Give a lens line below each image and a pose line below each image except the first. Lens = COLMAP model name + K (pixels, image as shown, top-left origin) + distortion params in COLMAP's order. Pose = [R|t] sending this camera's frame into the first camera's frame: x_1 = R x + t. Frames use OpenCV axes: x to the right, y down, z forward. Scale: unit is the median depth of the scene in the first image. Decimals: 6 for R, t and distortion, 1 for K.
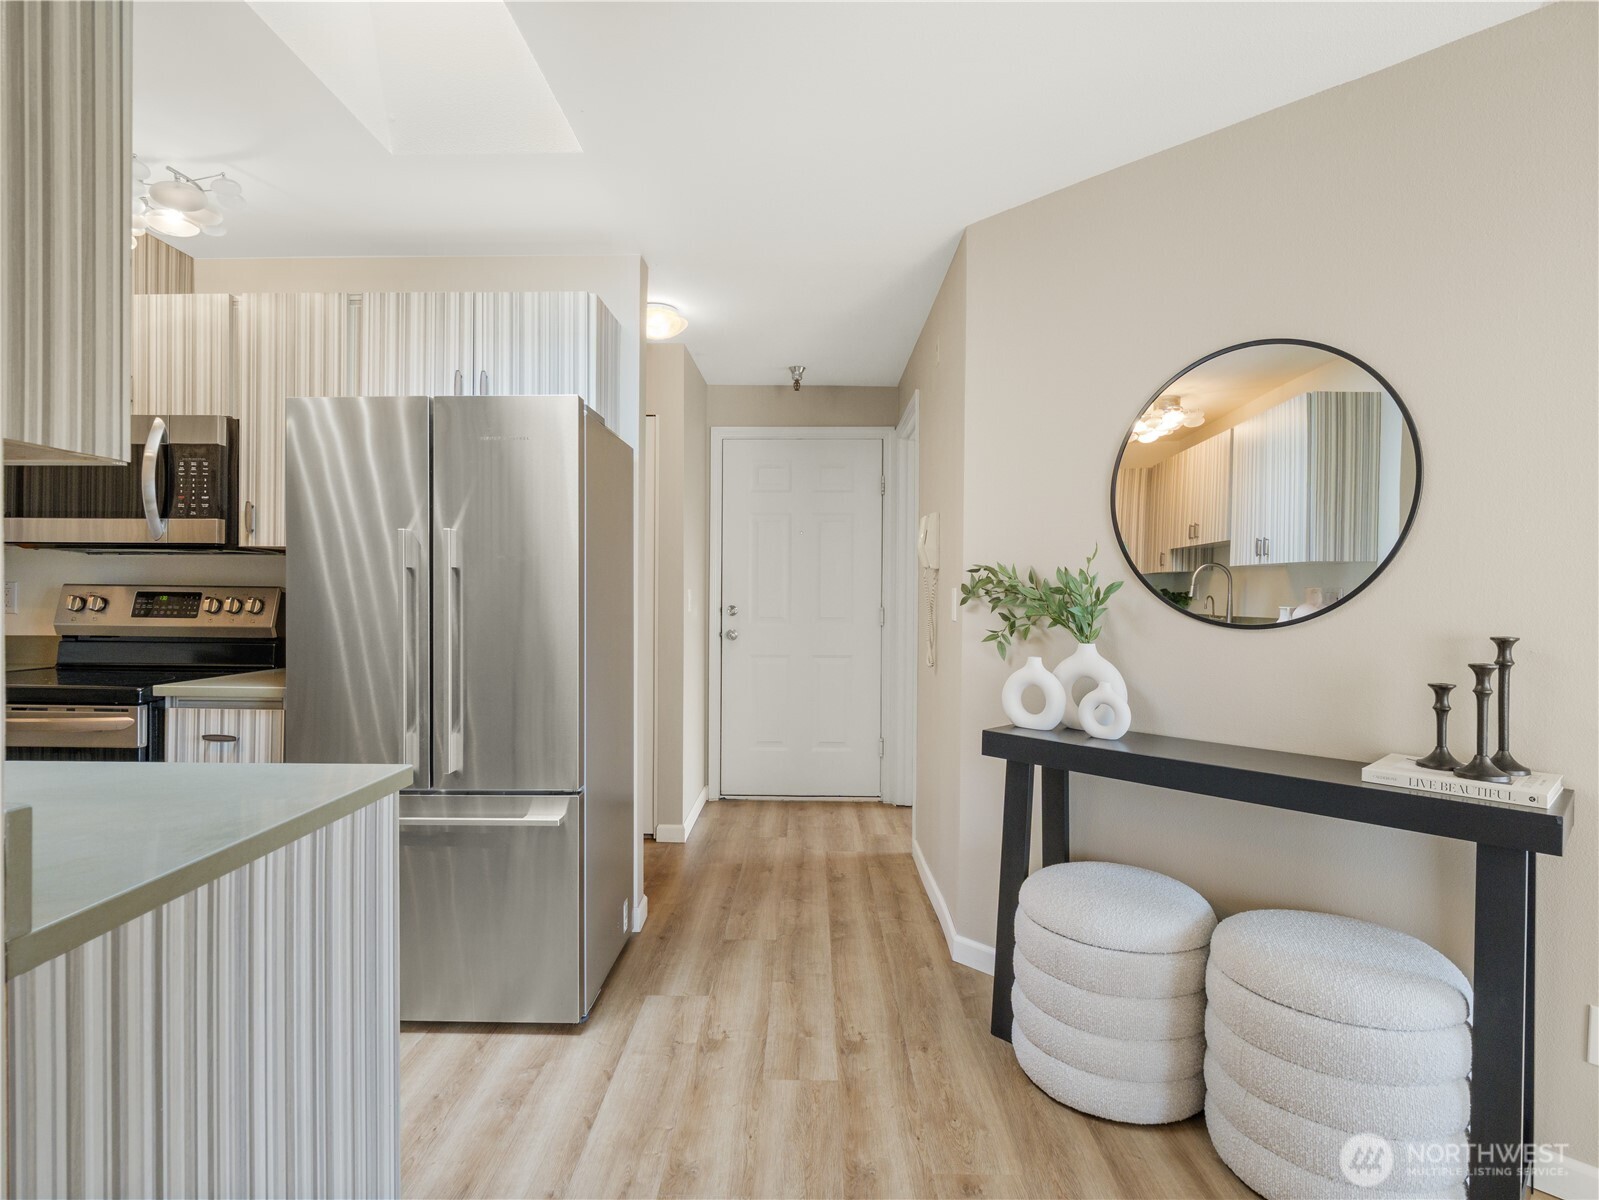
lens RADIAL K [[829.6, 0, 799.5], [0, 829.6, 600.0], [0, 0, 1]] dist [0.002165, -0.000234]
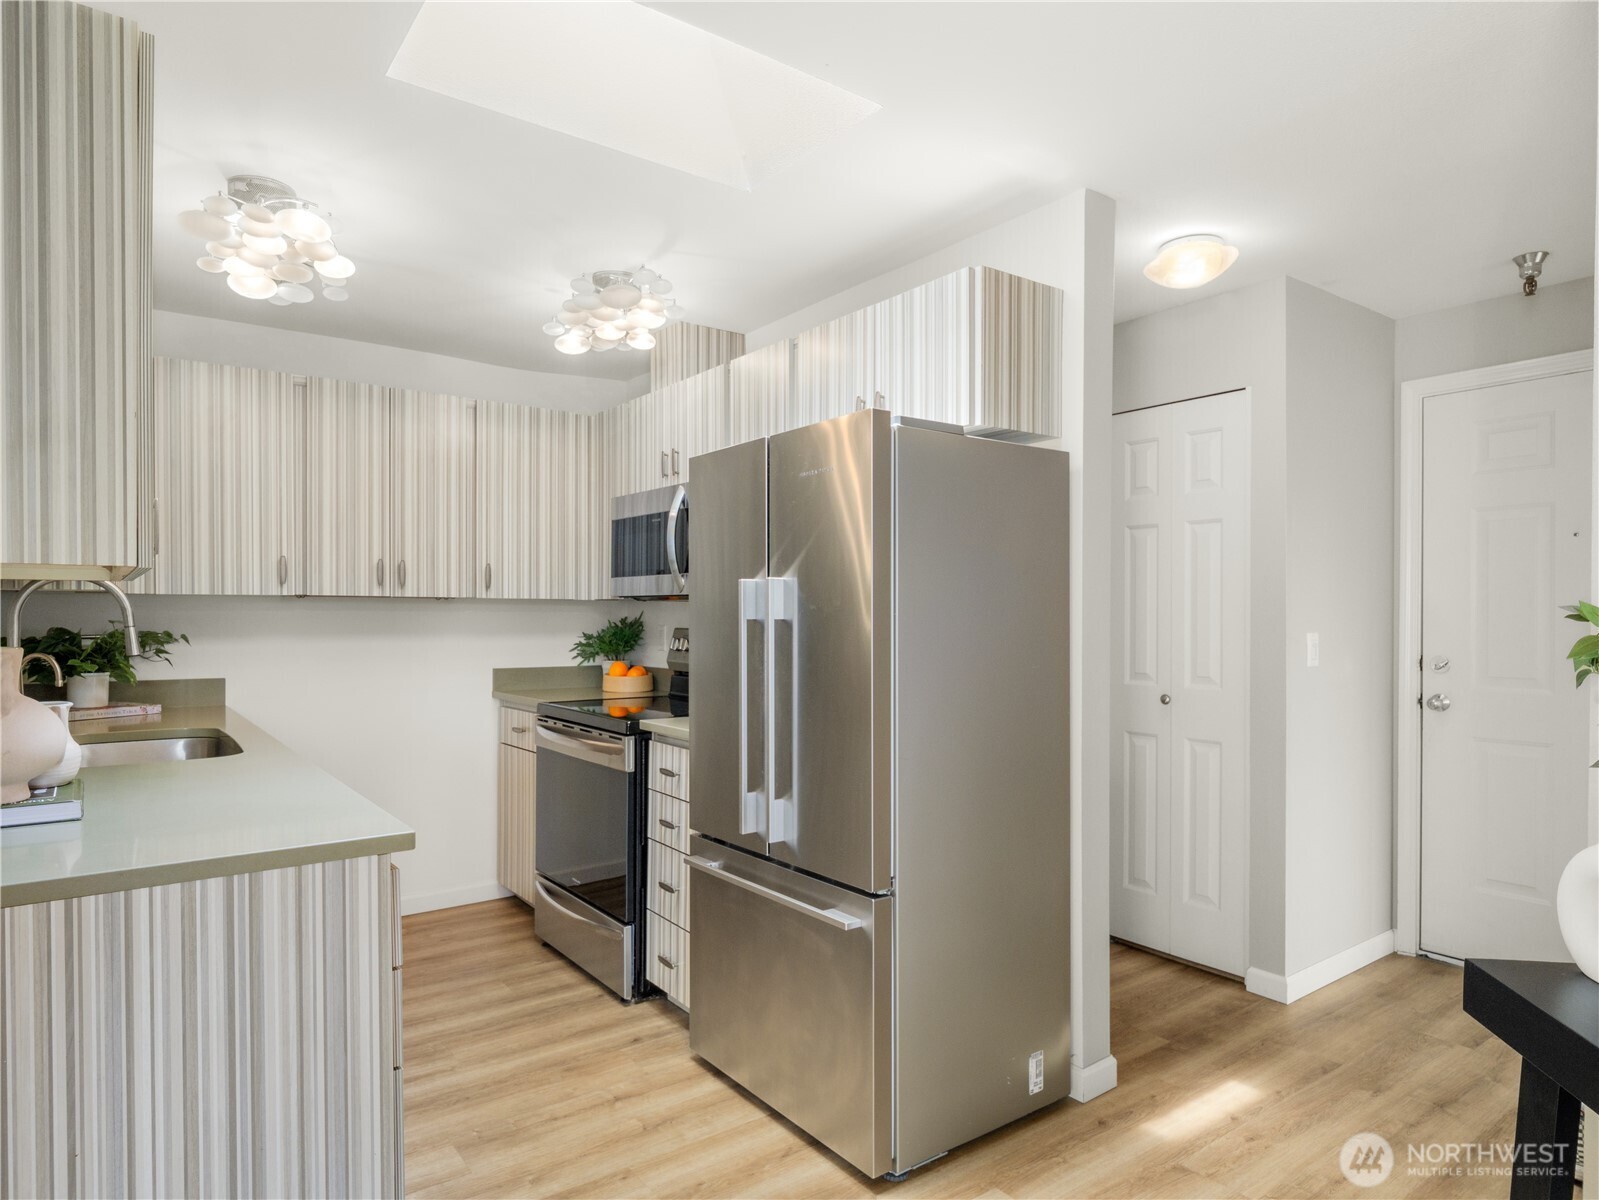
lens RADIAL K [[951.1, 0, 829.1], [0, 951.1, 624.5], [0, 0, 1]] dist [-0.000367, -0.002263]
pose [[0.615529, 0.004375, -0.788102, 0.395419], [-0.005854, 0.999982, 0.000979, -0.030504], [0.788093, 0.004010, 0.615543, 0.352026]]
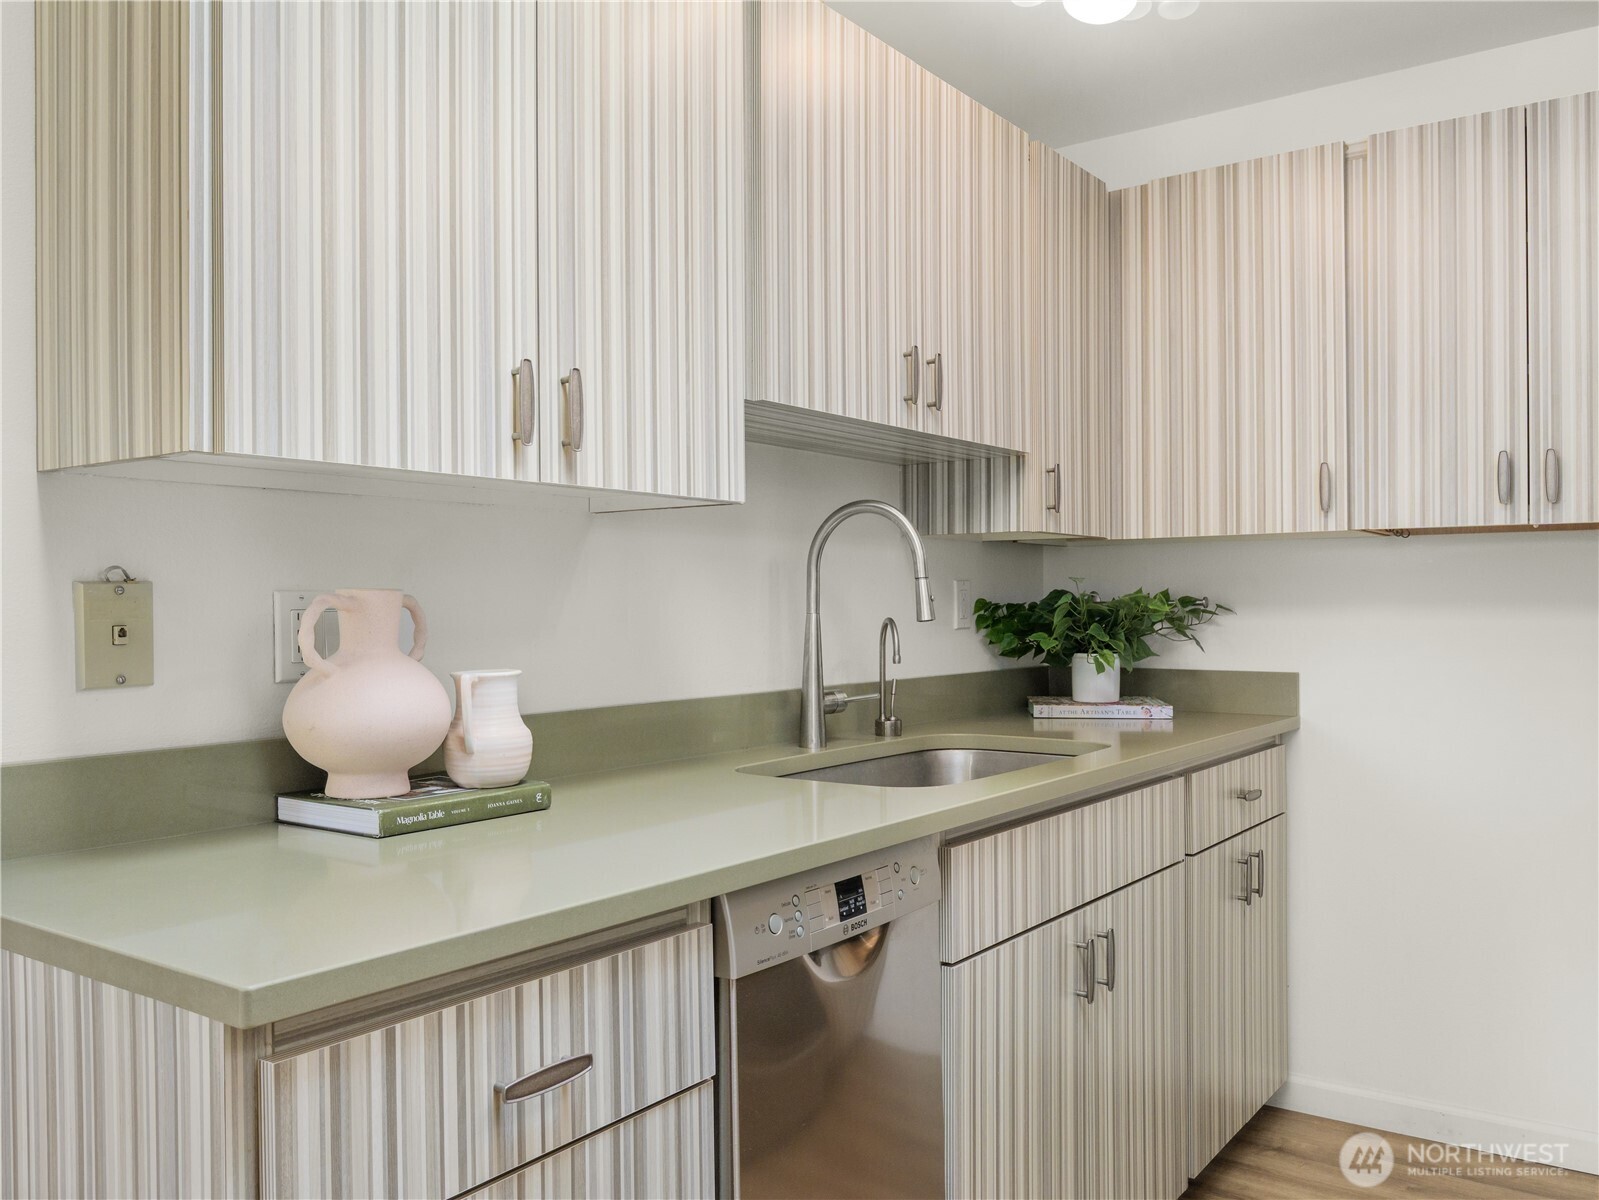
lens RADIAL K [[1328.1, 0, 790.8], [0, 1328.1, 599.6], [0, 0, 1]] dist [-0.000295, 0.004358]
pose [[-0.588845, -0.000499, -0.808246, -0.003478], [-0.001210, 0.999999, 0.000264, -0.010952], [0.808245, 0.001133, -0.588845, 0.839365]]
